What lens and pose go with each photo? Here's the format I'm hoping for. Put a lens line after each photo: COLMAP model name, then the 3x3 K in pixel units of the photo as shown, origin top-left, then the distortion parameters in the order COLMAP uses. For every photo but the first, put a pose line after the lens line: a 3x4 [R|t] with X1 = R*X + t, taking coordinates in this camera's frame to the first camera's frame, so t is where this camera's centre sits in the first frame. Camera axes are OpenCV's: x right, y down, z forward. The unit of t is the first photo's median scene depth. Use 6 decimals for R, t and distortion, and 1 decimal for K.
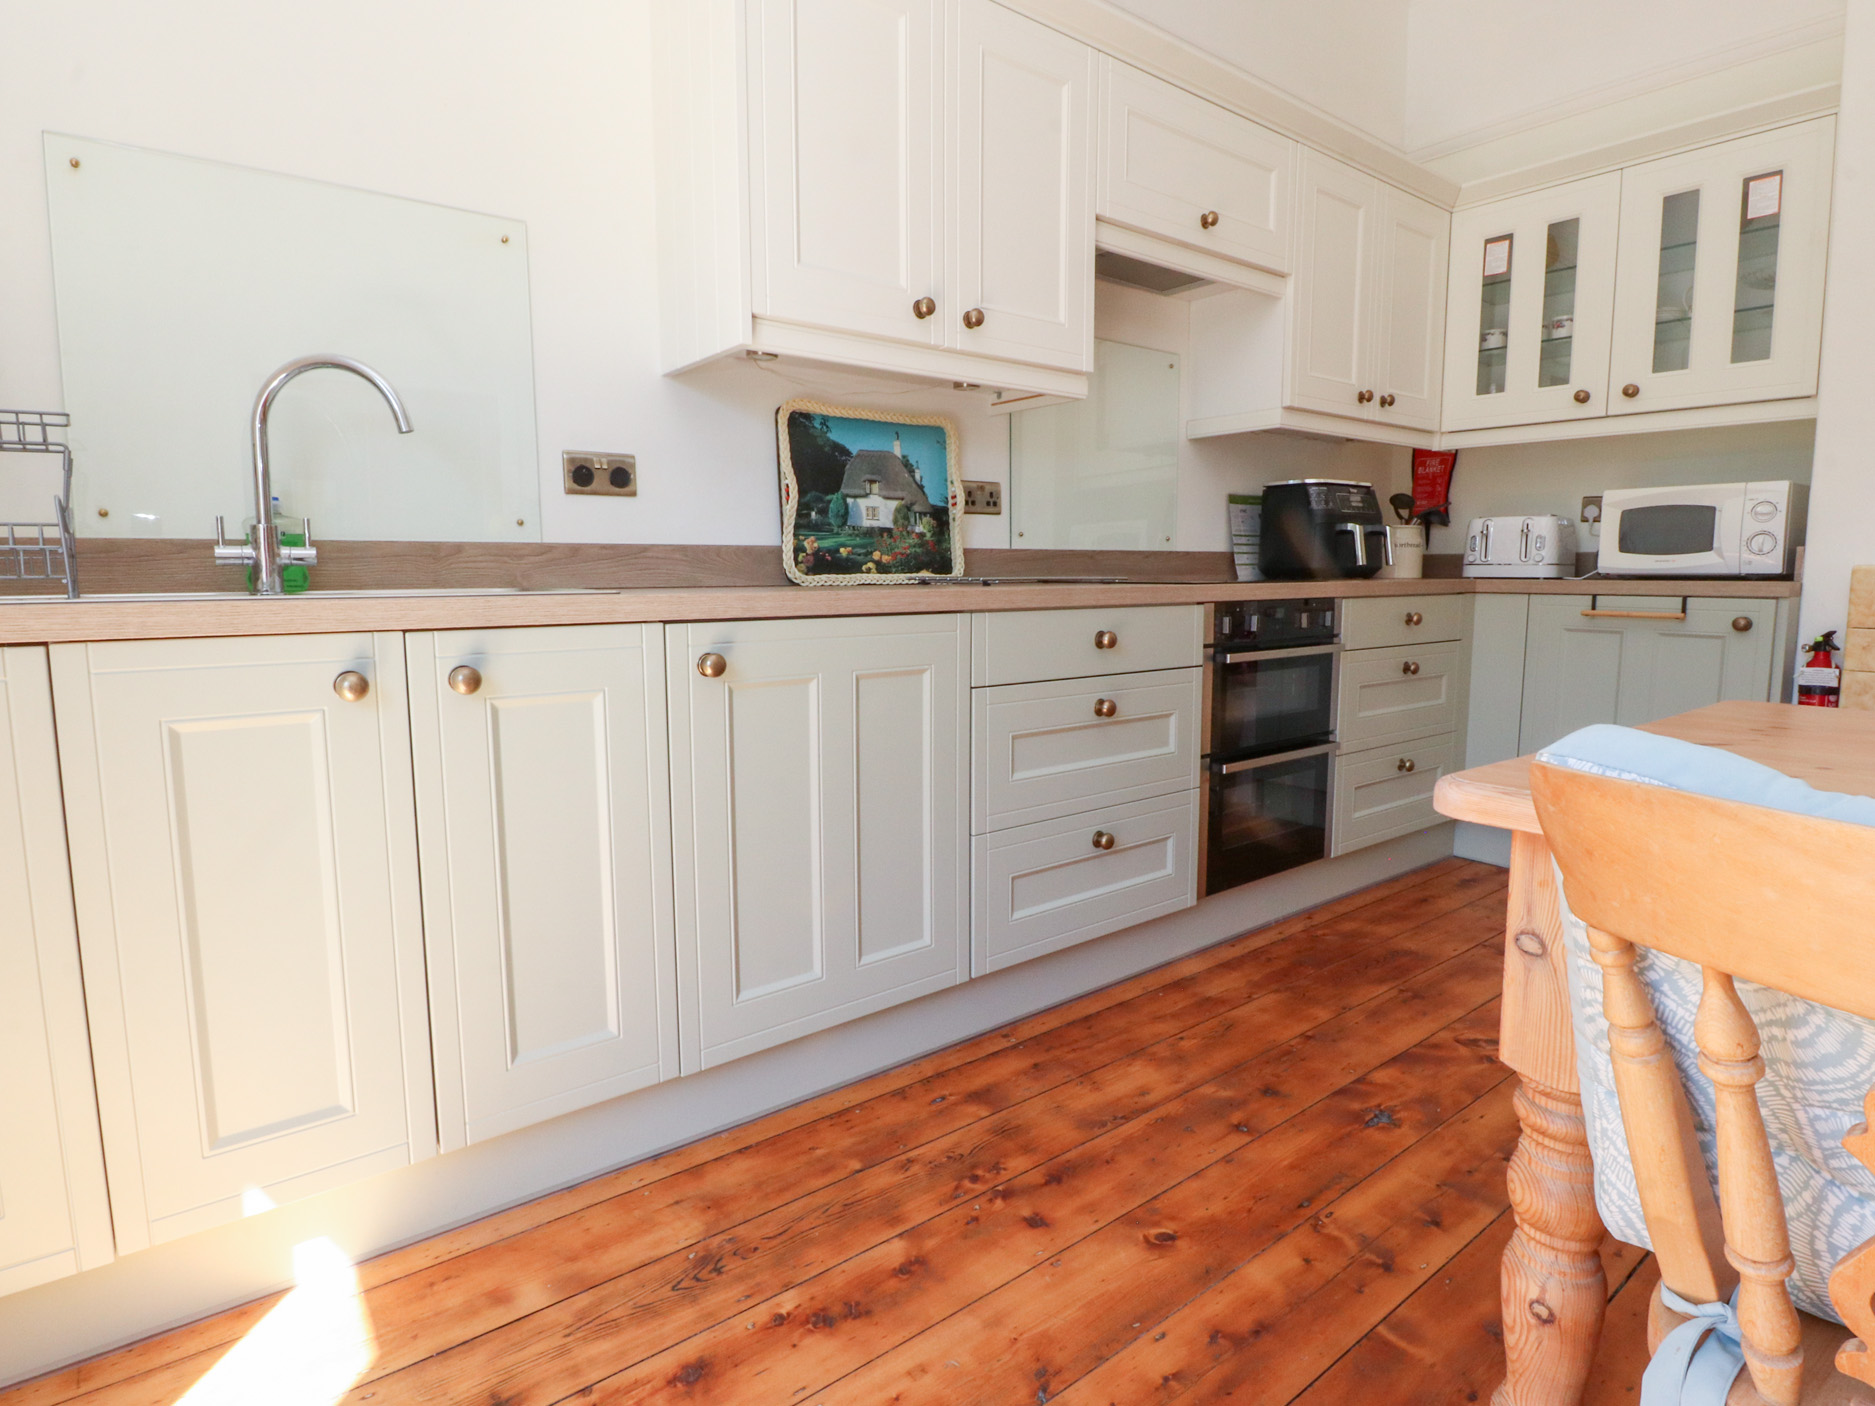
lens RADIAL K [[988.8, 0, 936.9], [0, 988.8, 681.2], [0, 0, 1]] dist [-0.000051, -0.014222]
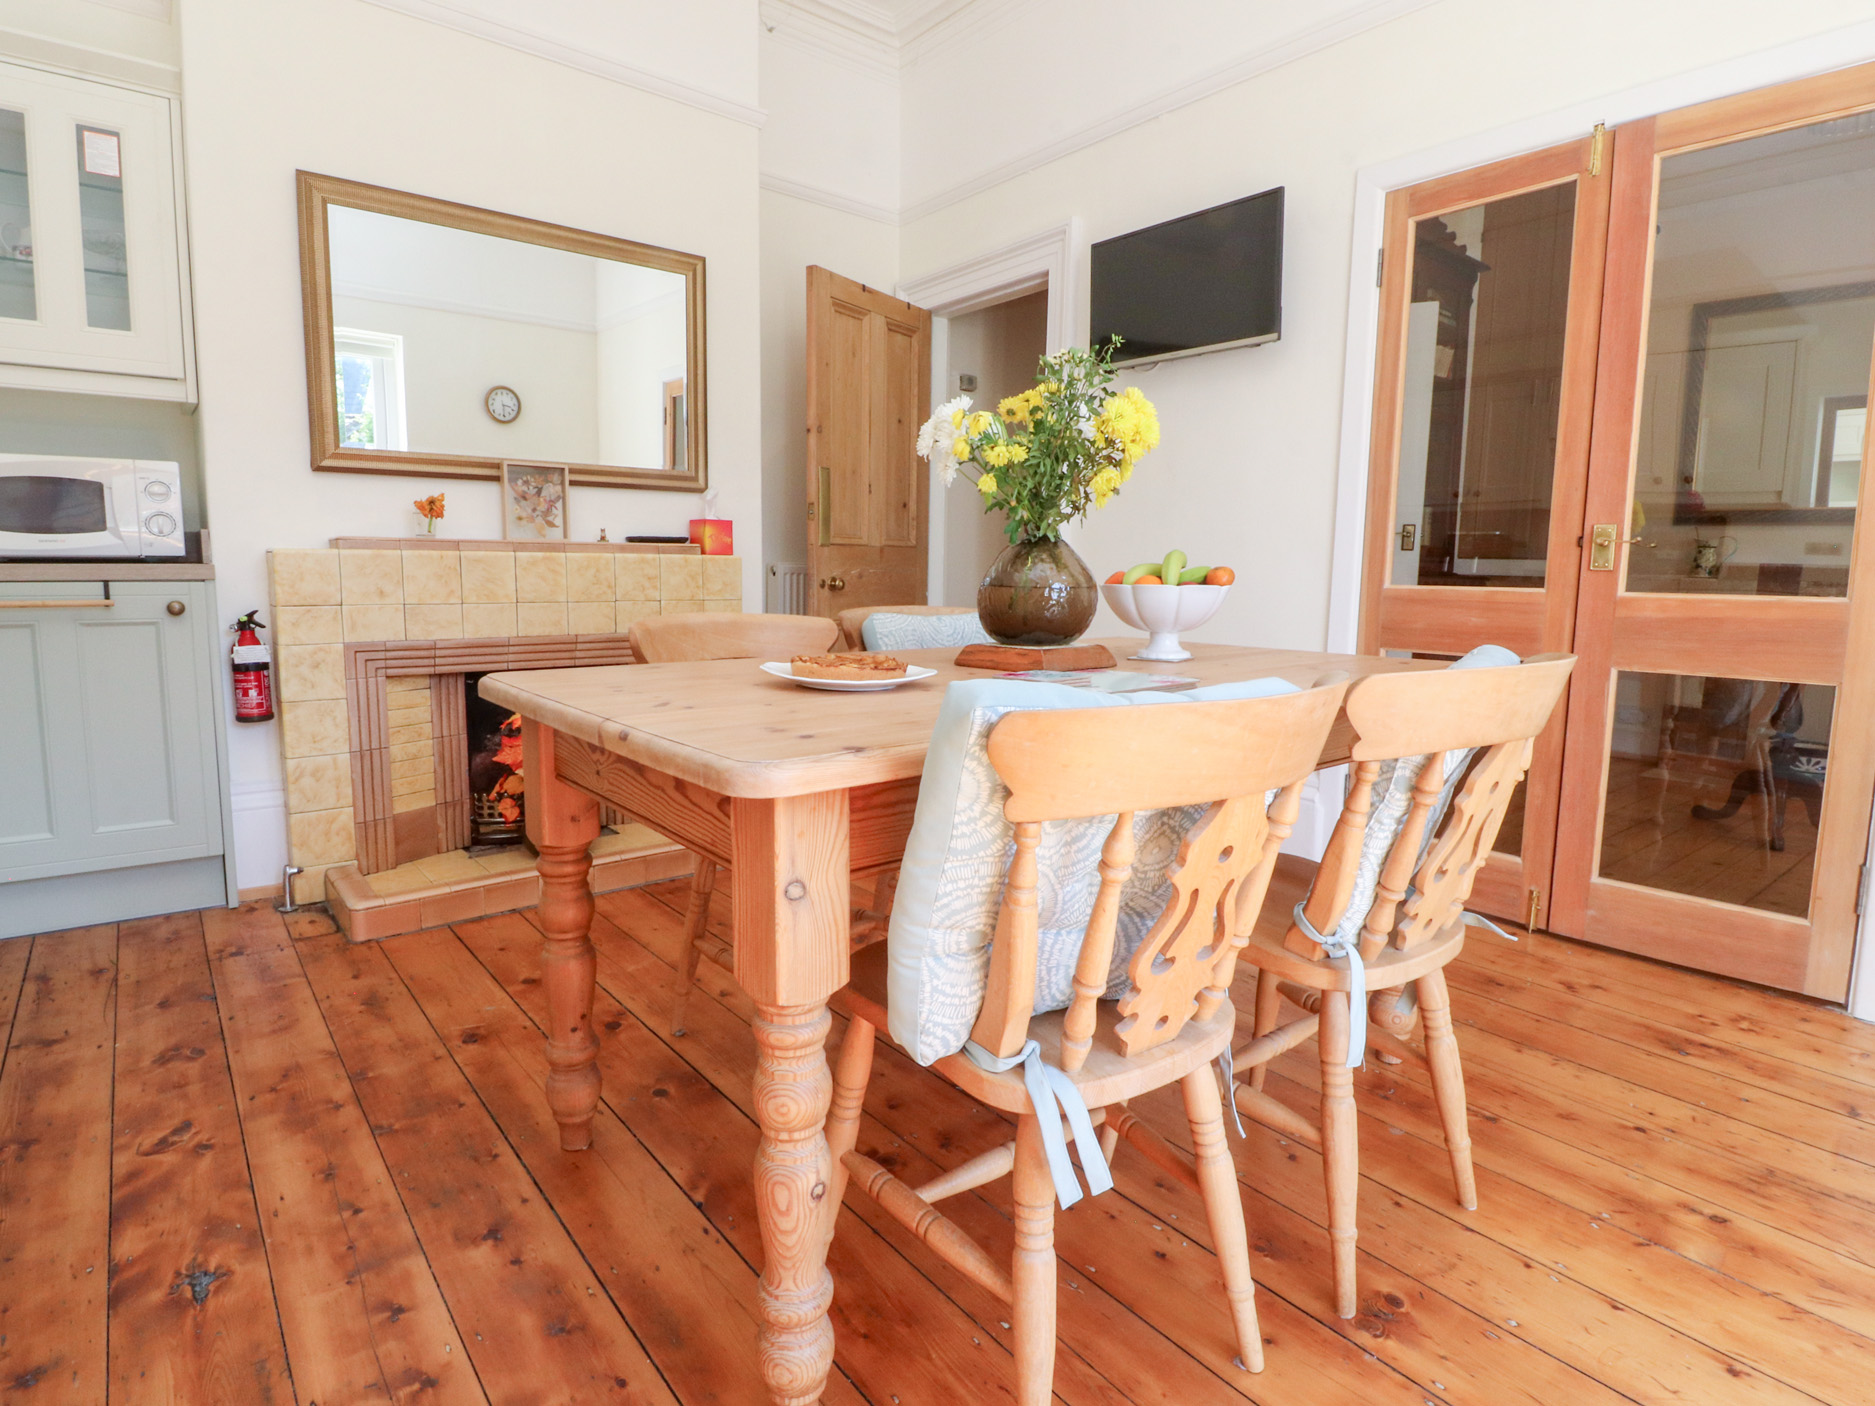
lens RADIAL K [[988.8, 0, 936.9], [0, 988.8, 681.2], [0, 0, 1]] dist [-0.000051, -0.014222]
pose [[-0.017378, -0.117424, 0.992930, -0.178639], [0.096412, 0.988255, 0.118559, -0.032406], [-0.995190, 0.097791, -0.005853, 0.291799]]
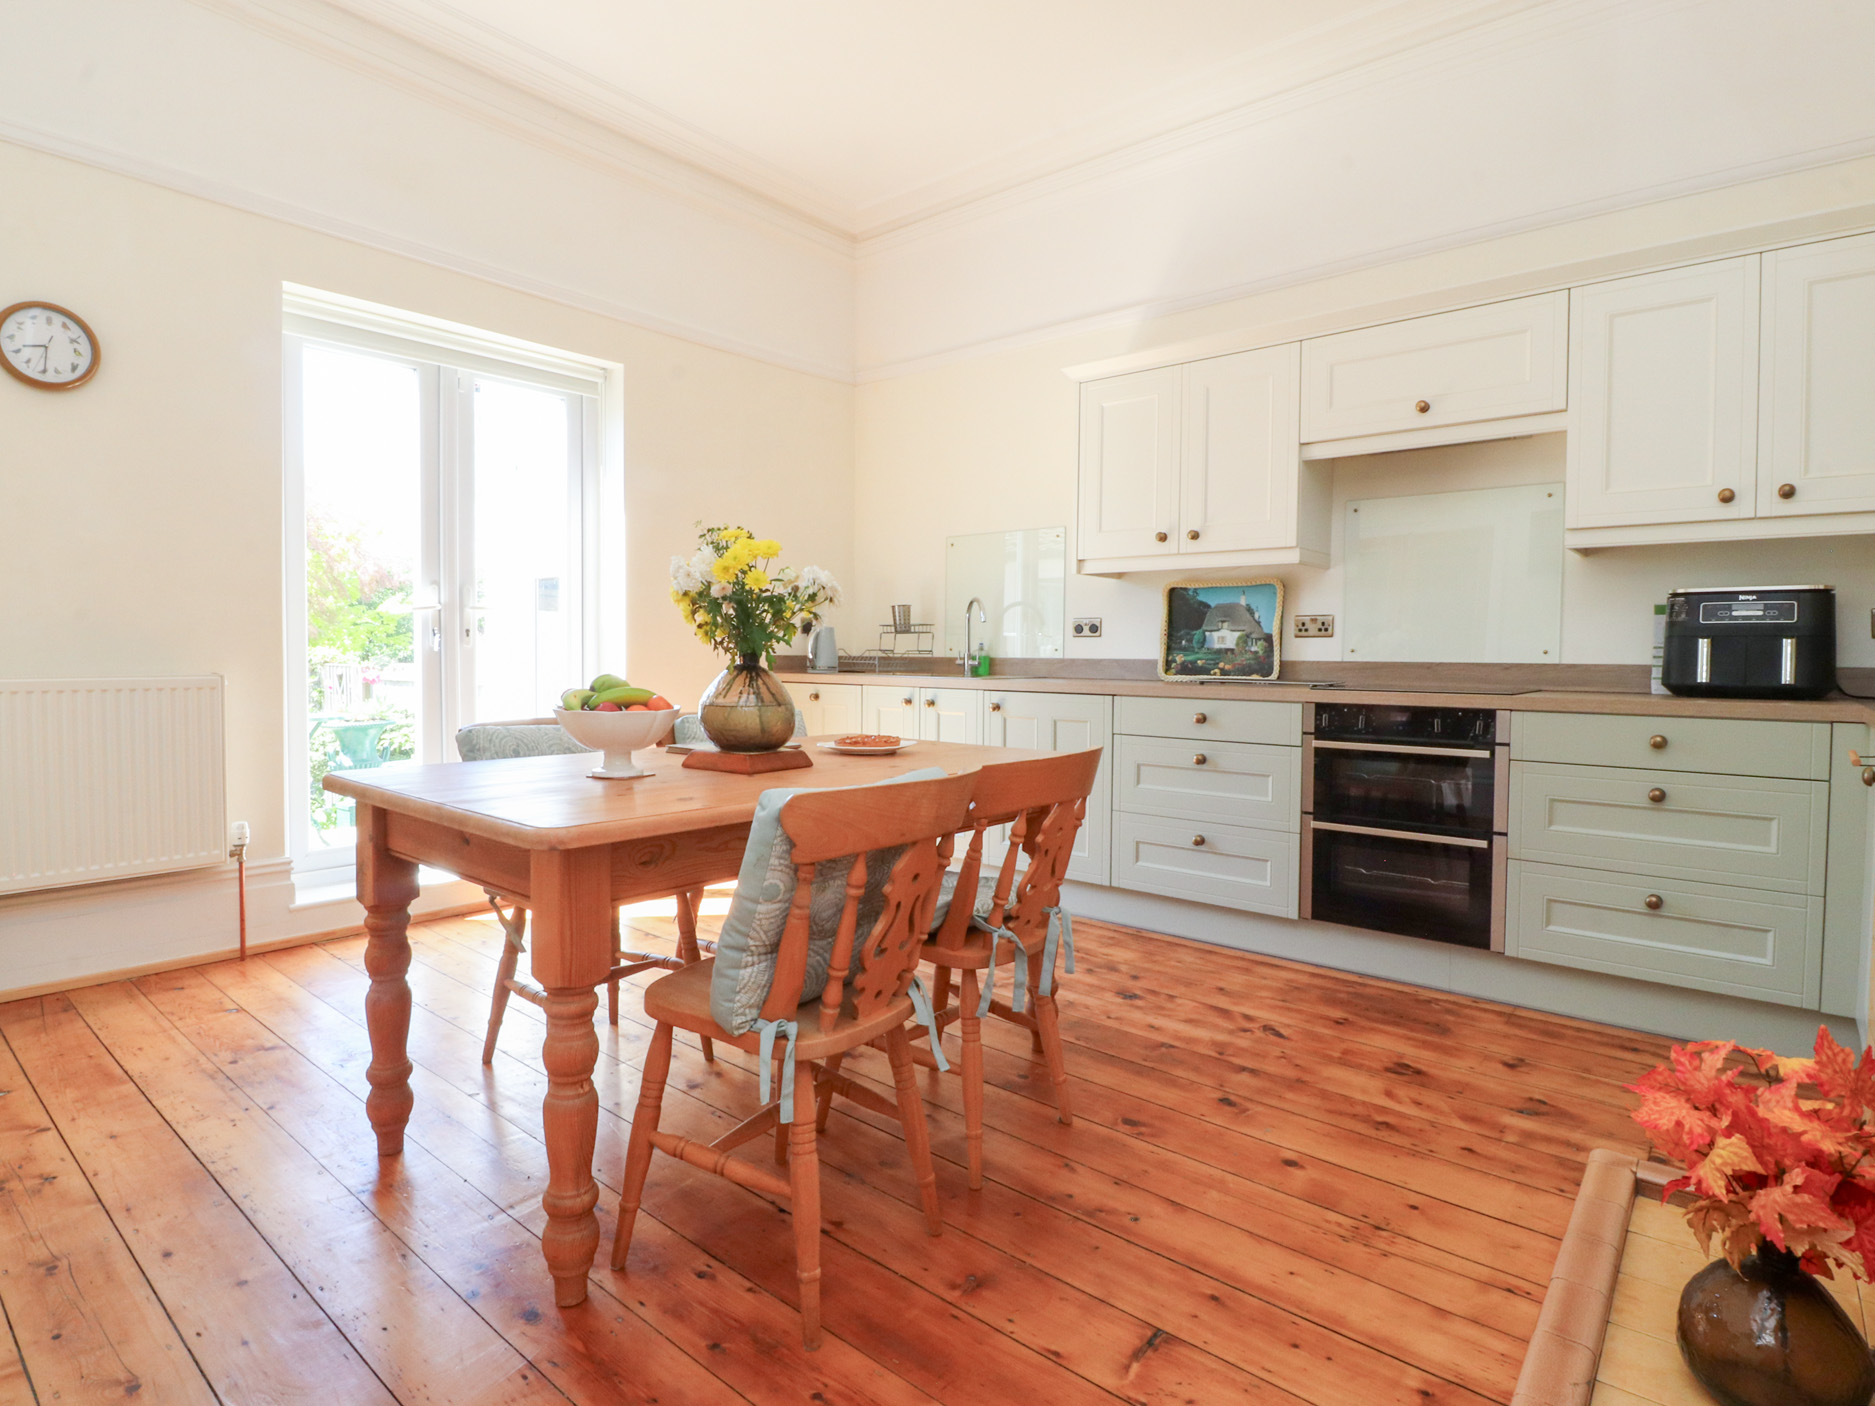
lens RADIAL K [[966.9, 0, 936.5], [0, 966.9, 682.8], [0, 0, 1]] dist [0.000318, -0.014968]
pose [[0.214622, 0.036222, -0.976025, 1.465479], [-0.115937, 0.993191, 0.011365, -0.060454], [0.969792, 0.110719, 0.217361, 0.177392]]
